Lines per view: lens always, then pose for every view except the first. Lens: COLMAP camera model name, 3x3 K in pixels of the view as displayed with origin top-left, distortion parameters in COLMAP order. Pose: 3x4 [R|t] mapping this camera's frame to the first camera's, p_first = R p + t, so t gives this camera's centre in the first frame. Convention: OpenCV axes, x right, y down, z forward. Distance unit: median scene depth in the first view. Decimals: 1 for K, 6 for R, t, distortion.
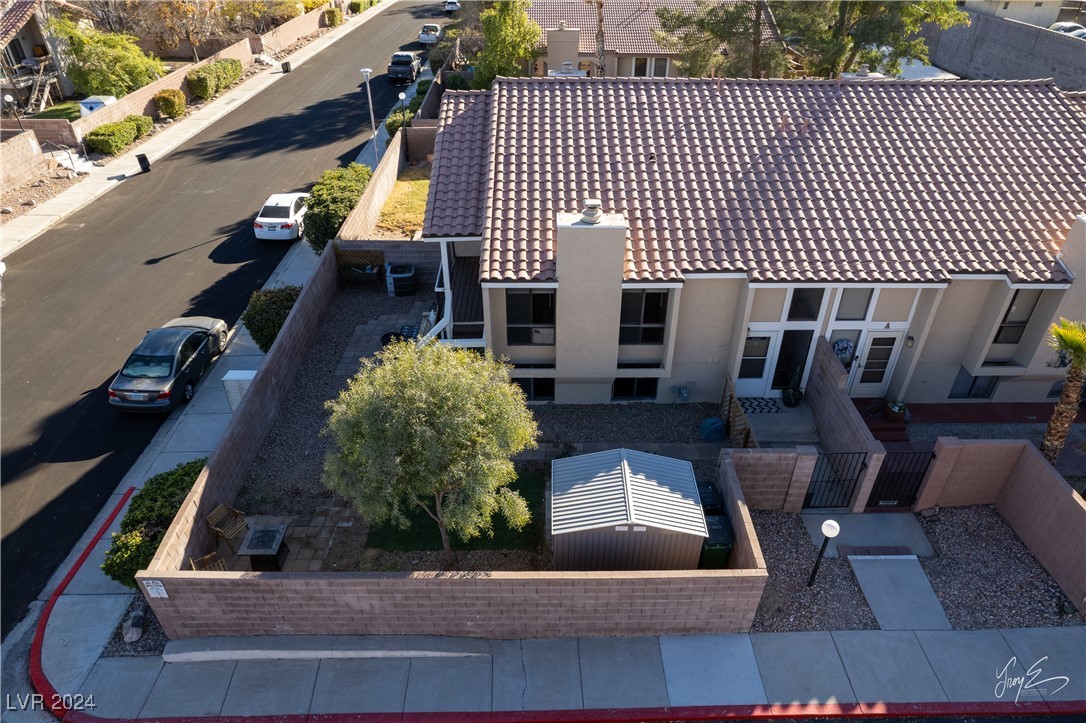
lens RADIAL K [[701.1, 0, 543.0], [0, 701.1, 361.5], [0, 0, 1]] dist [-0.084633, 0.086819]
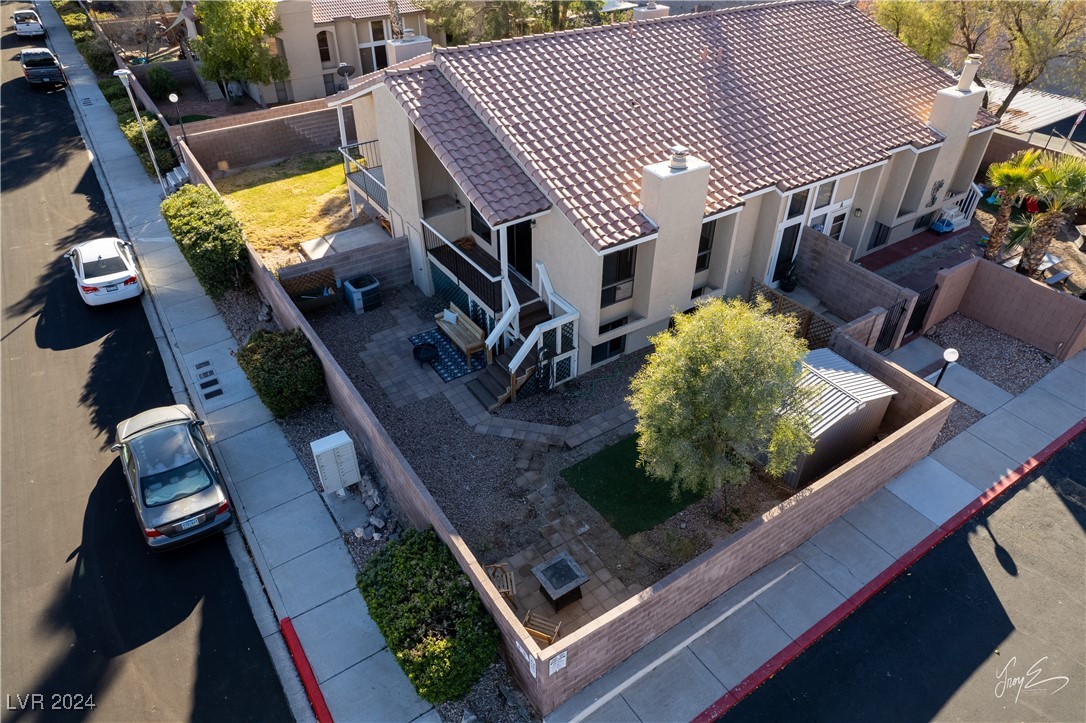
lens RADIAL K [[701.1, 0, 543.0], [0, 701.1, 361.5], [0, 0, 1]] dist [-0.084633, 0.086819]
pose [[0.839371, -0.327044, 0.434164, -0.631241], [0.304213, 0.944579, 0.123388, -0.110714], [-0.450455, 0.028510, 0.892344, 0.155897]]
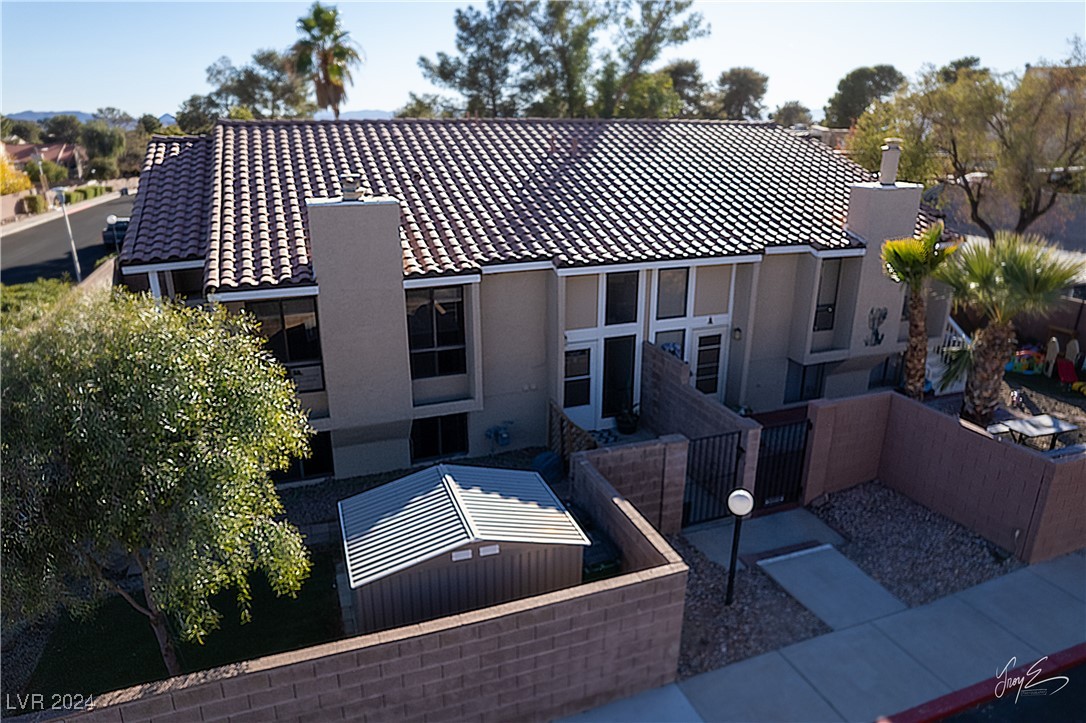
lens RADIAL K [[707.0, 0, 543.0], [0, 707.0, 361.5], [0, 0, 1]] dist [-0.039626, 0.000303]
pose [[0.938685, -0.110071, 0.326732, -0.007736], [0.195563, 0.950452, -0.241651, 0.191657], [-0.283945, 0.290732, 0.913702, 0.264918]]
